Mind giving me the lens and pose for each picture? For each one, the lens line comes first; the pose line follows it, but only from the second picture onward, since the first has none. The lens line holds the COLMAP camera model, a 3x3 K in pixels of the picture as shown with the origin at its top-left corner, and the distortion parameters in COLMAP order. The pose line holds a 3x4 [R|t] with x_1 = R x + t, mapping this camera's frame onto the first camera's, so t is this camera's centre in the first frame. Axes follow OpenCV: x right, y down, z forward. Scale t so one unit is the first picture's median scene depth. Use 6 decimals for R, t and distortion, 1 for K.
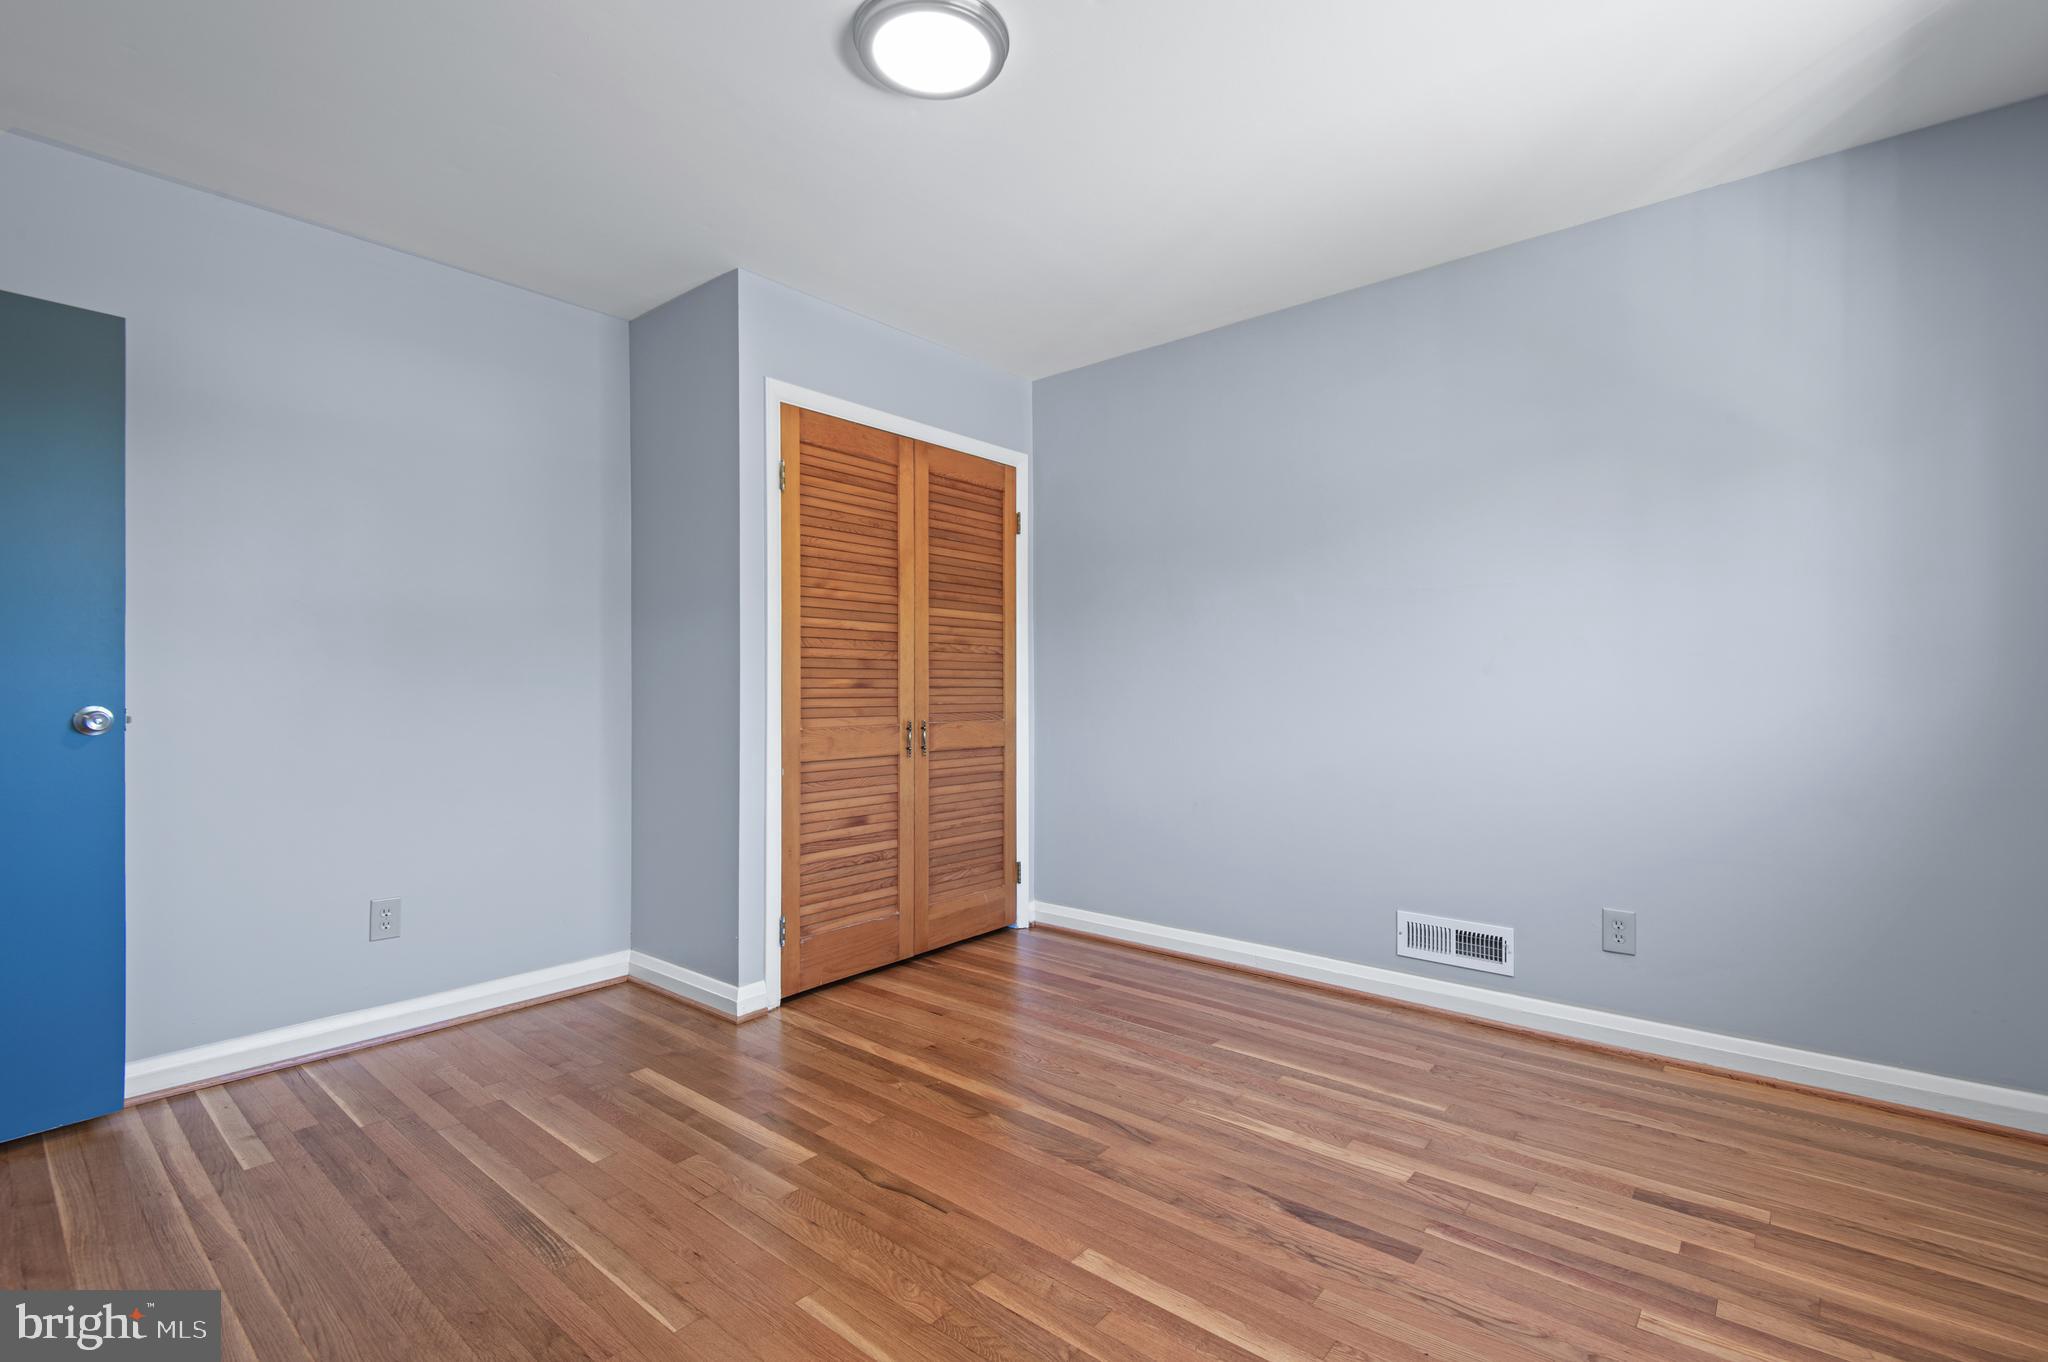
lens RADIAL K [[928.7, 0, 1029.6], [0, 928.7, 678.2], [0, 0, 1]] dist [0.012102, -0.006959]
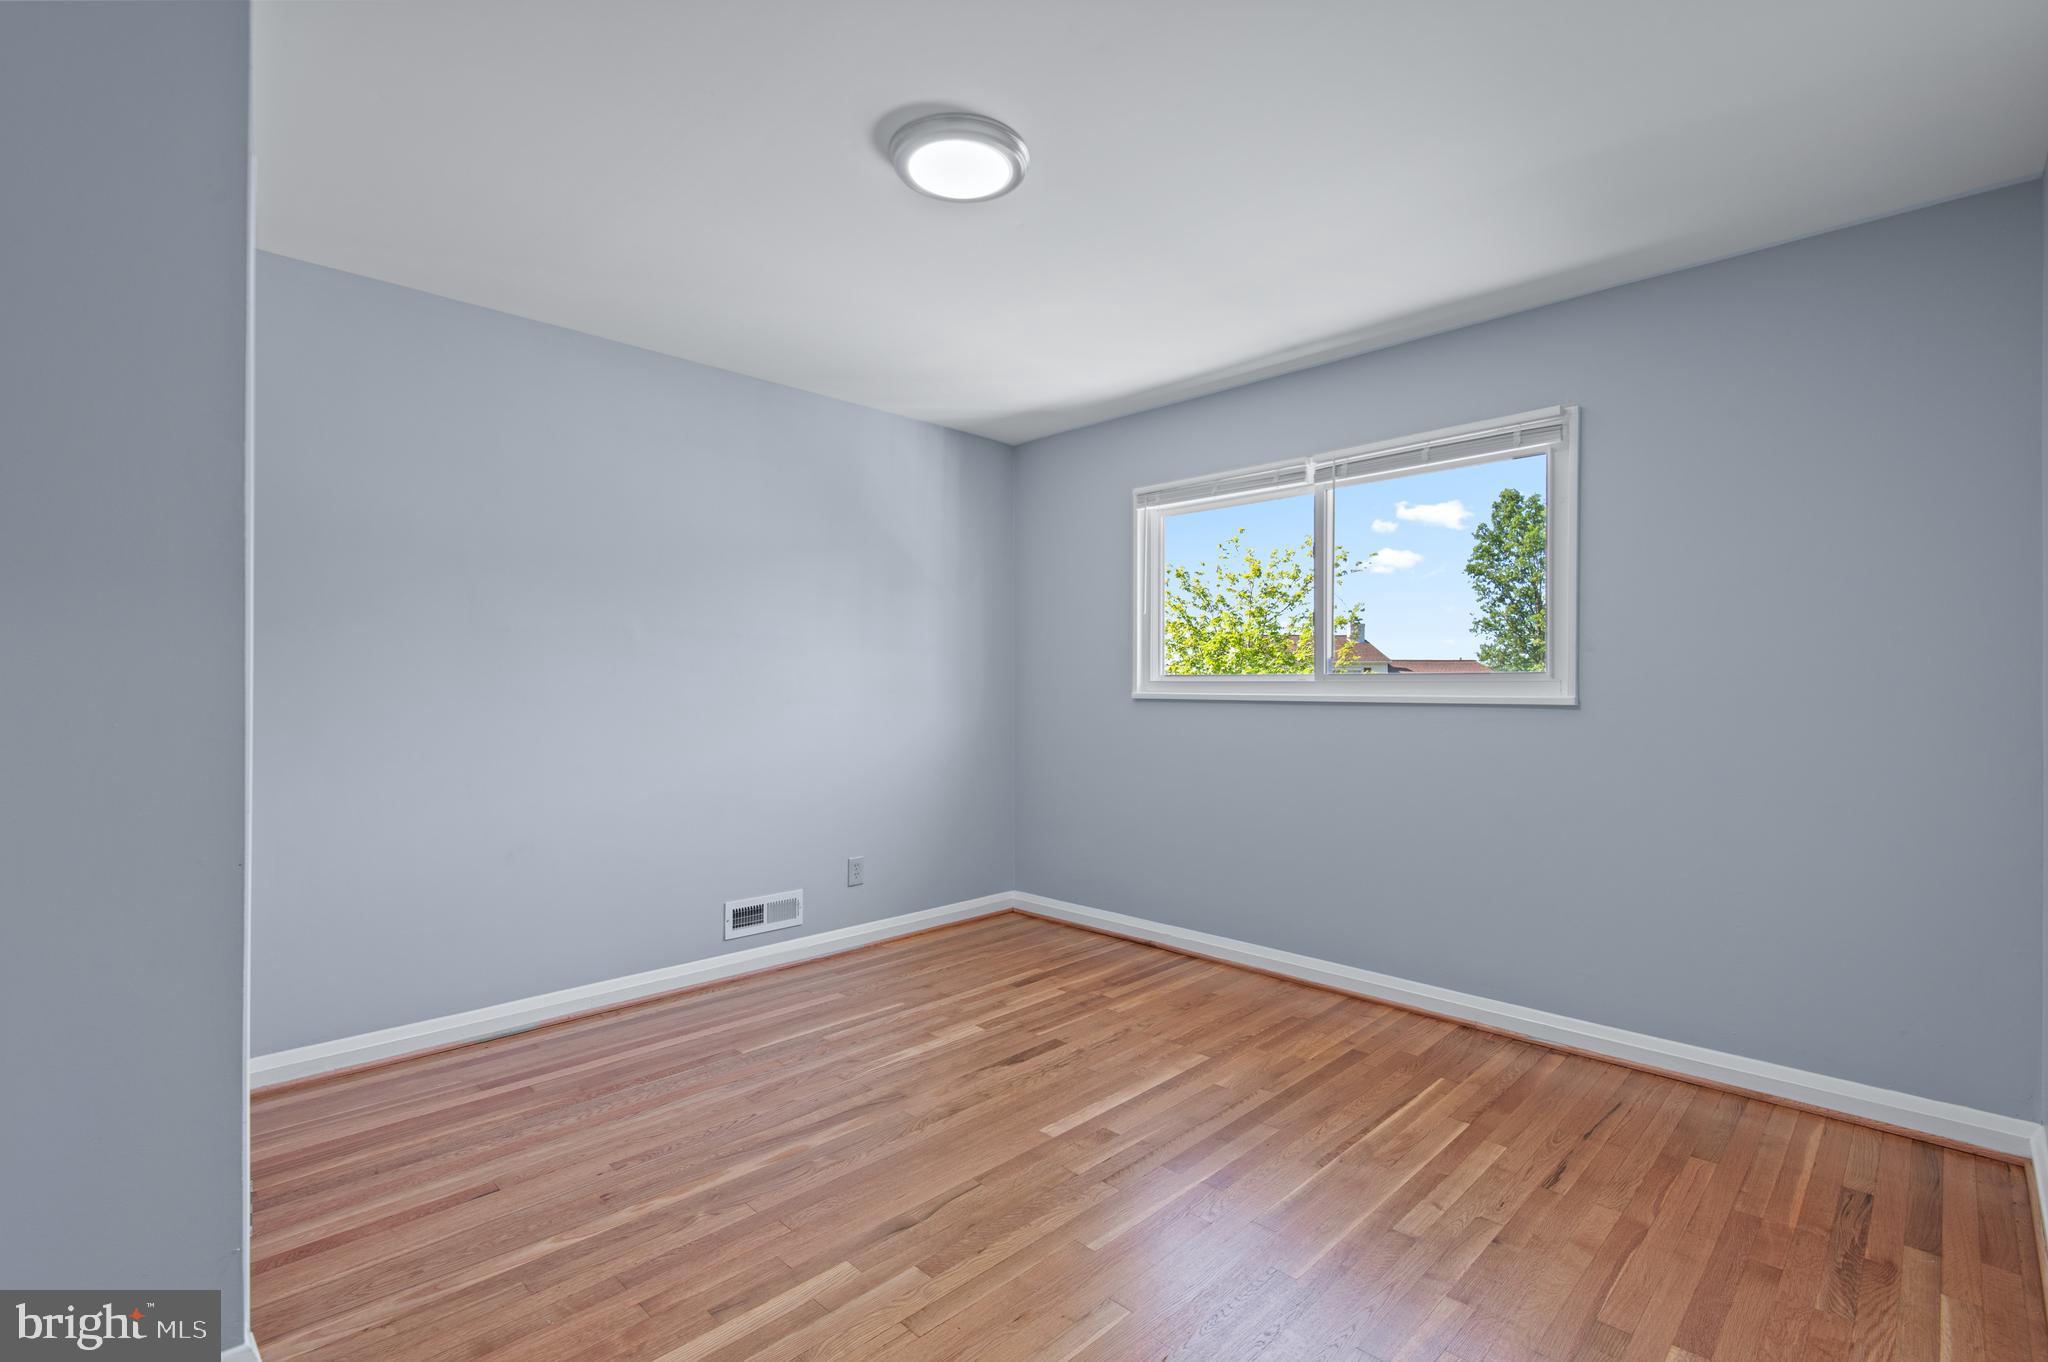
lens RADIAL K [[928.7, 0, 1033.6], [0, 928.7, 686.8], [0, 0, 1]] dist [0.012102, -0.006959]
pose [[0.088829, -0.003168, 0.996042, -0.976460], [-0.004486, 0.999984, 0.003580, -0.042529], [-0.996037, -0.004787, 0.088813, 0.653171]]
